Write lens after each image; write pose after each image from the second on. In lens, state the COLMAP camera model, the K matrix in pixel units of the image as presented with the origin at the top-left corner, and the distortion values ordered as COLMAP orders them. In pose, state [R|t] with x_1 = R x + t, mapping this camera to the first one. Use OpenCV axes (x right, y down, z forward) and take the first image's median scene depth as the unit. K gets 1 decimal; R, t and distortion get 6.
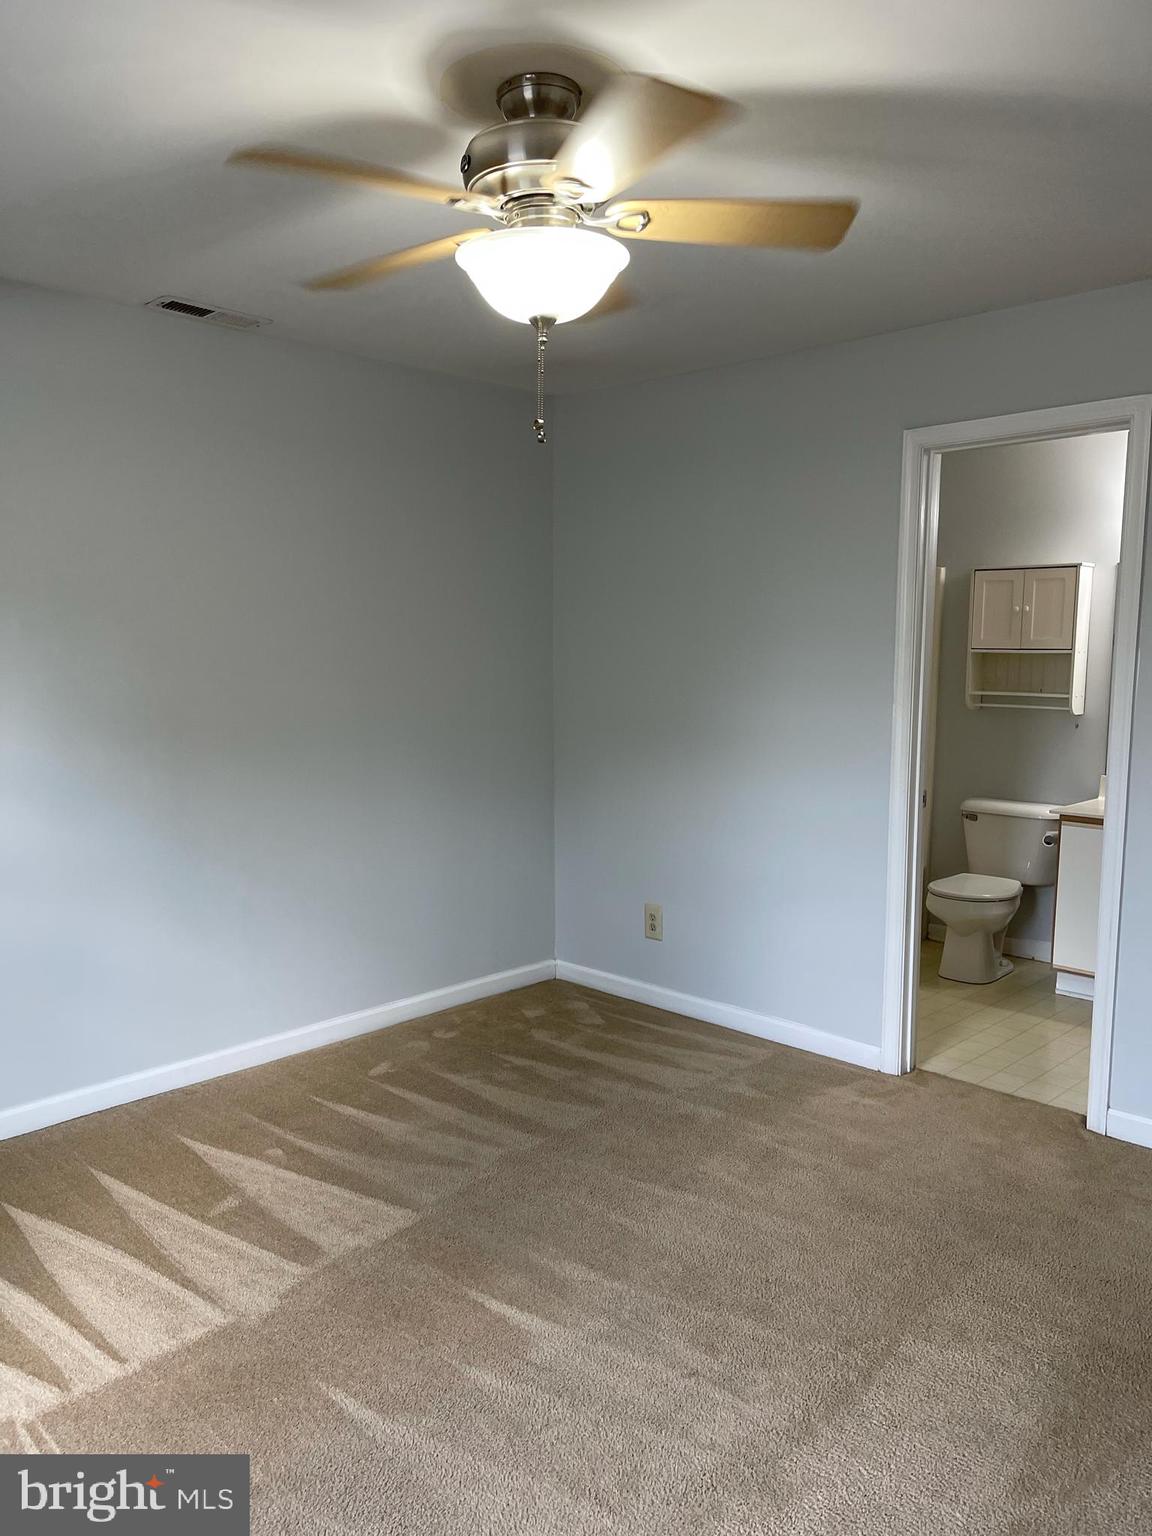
lens RADIAL K [[1156.8, 0, 572.4], [0, 1156.8, 773.1], [0, 0, 1]] dist [0.073572, -0.098992]
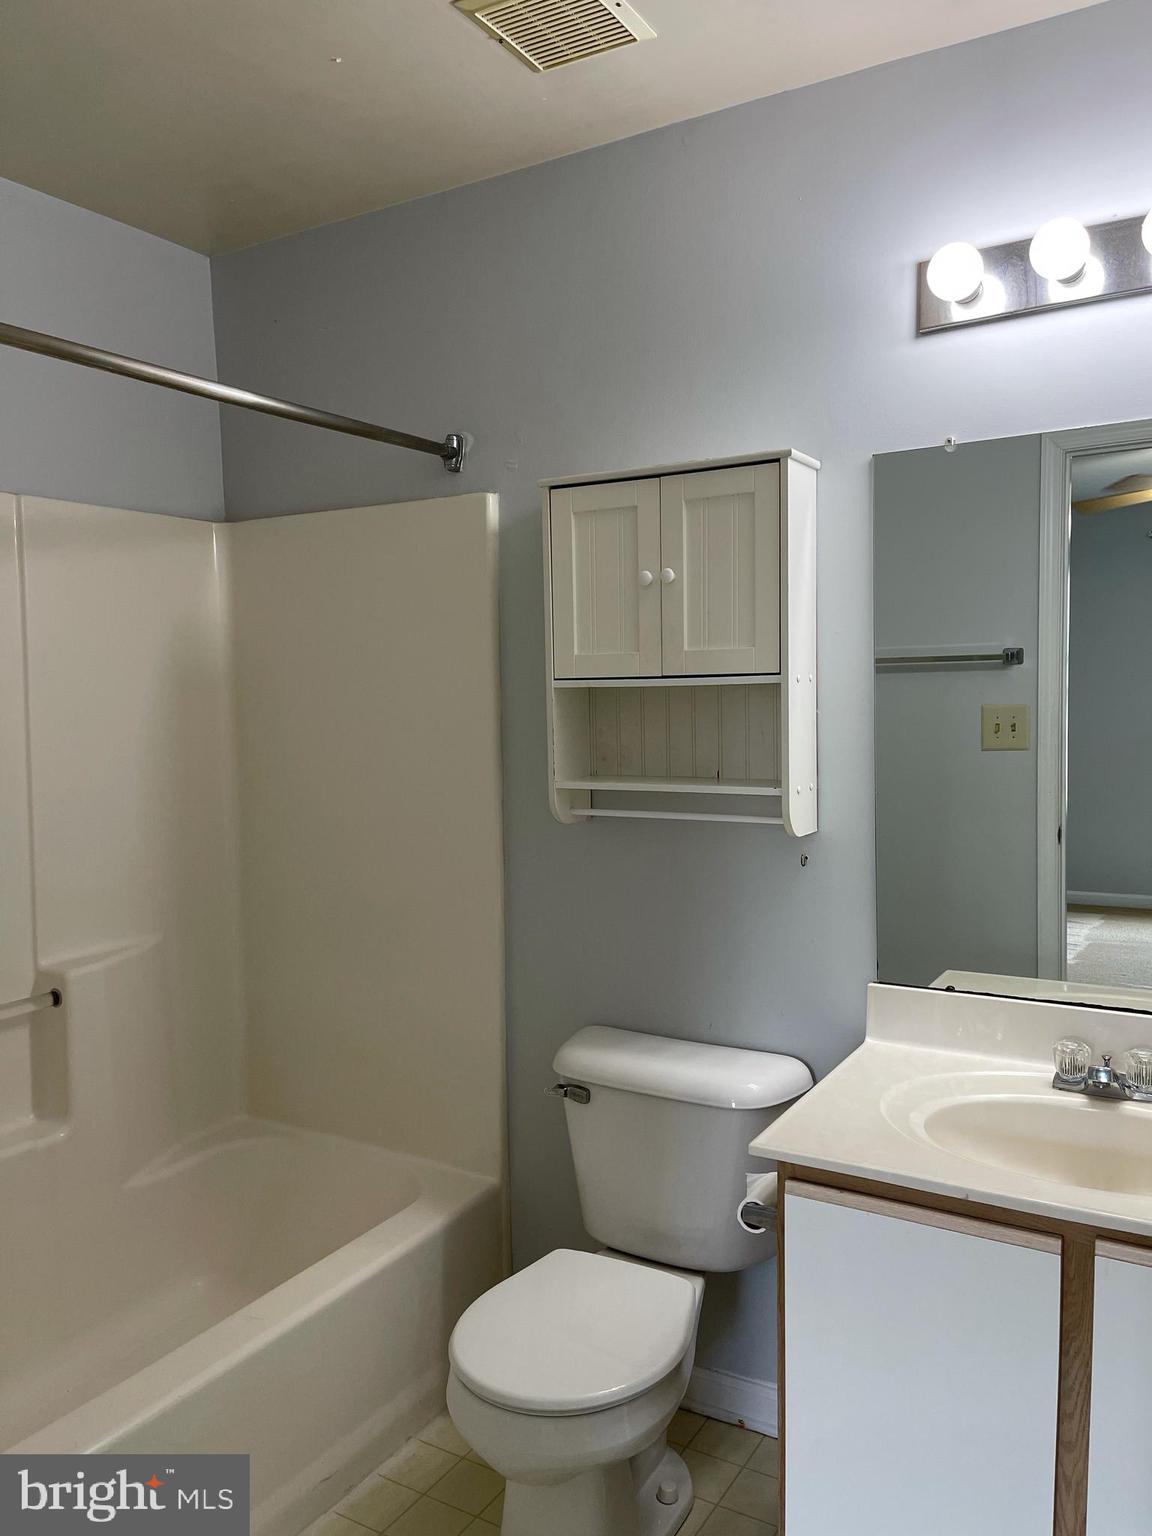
lens RADIAL K [[1165.5, 0, 578.8], [0, 1165.5, 770.3], [0, 0, 1]] dist [0.070883, -0.090684]
pose [[0.972751, -0.042479, 0.227926, 0.264413], [0.053158, 0.997747, -0.040918, -0.059503], [-0.225674, 0.051920, 0.972818, 0.620434]]
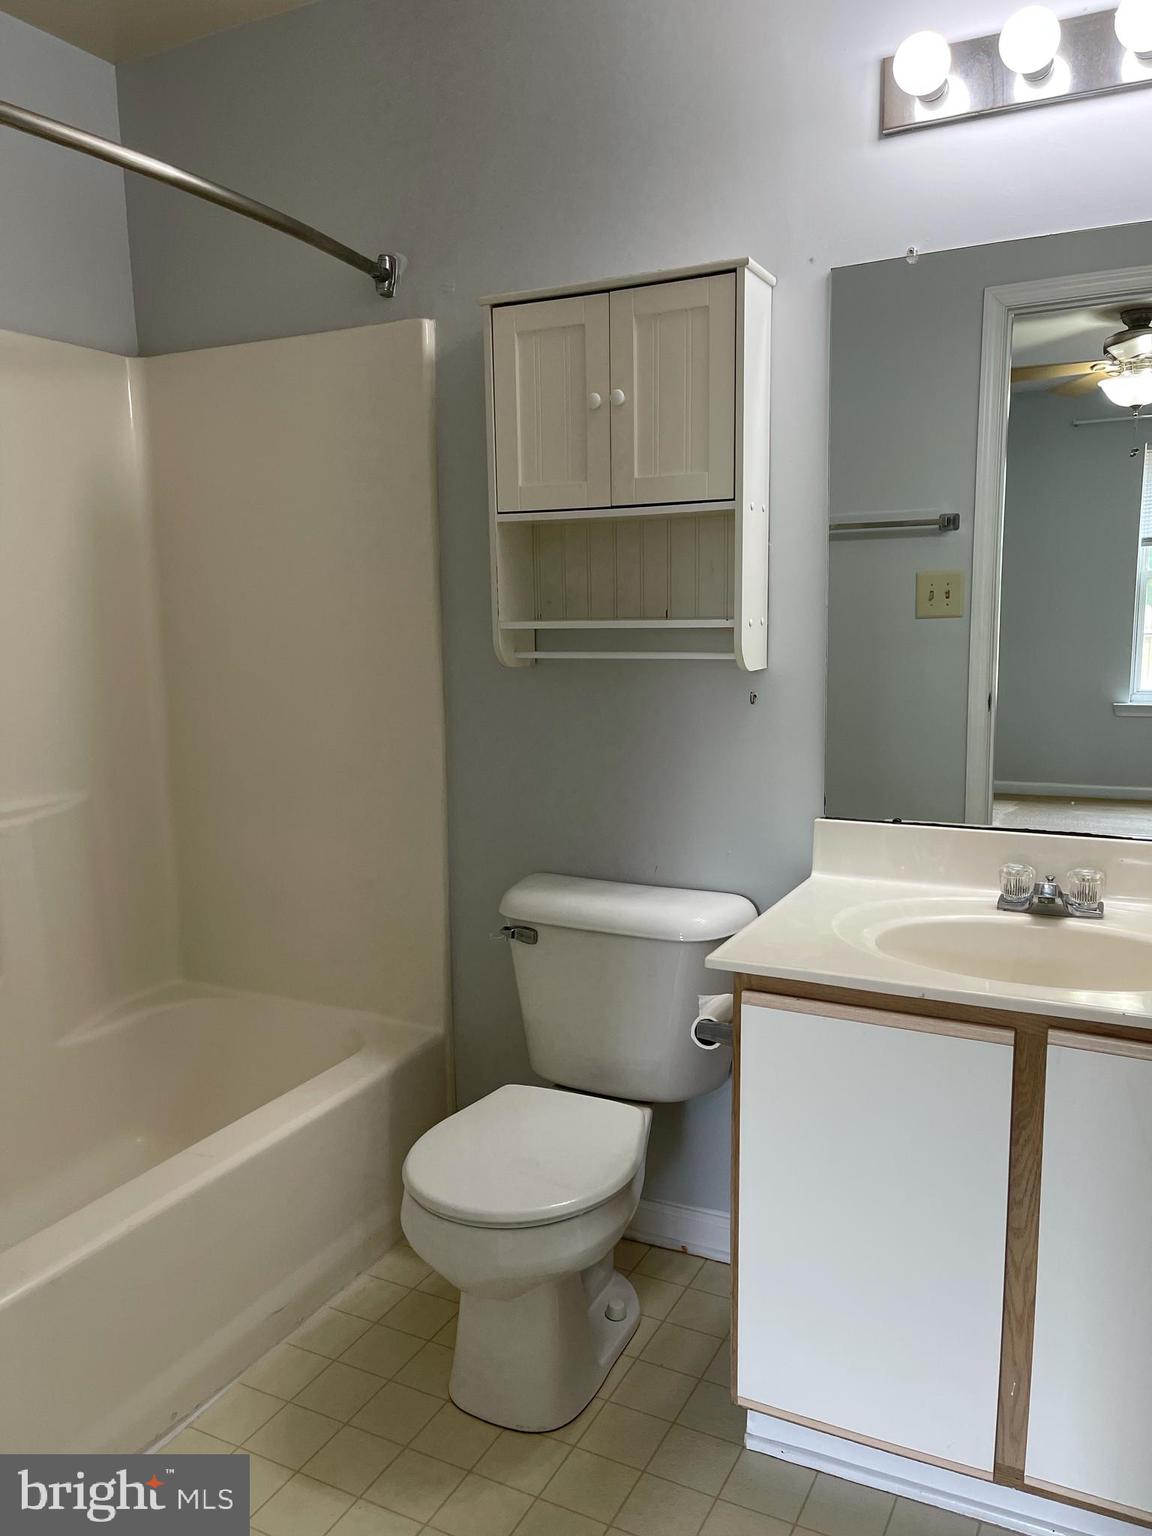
lens RADIAL K [[1166.0, 0, 570.7], [0, 1166.0, 774.3], [0, 0, 1]] dist [0.065952, -0.088307]
pose [[0.956652, -0.066525, 0.283533, 0.256143], [0.057206, 0.997519, 0.041030, -0.034430], [-0.285559, -0.023032, 0.958084, 0.632356]]
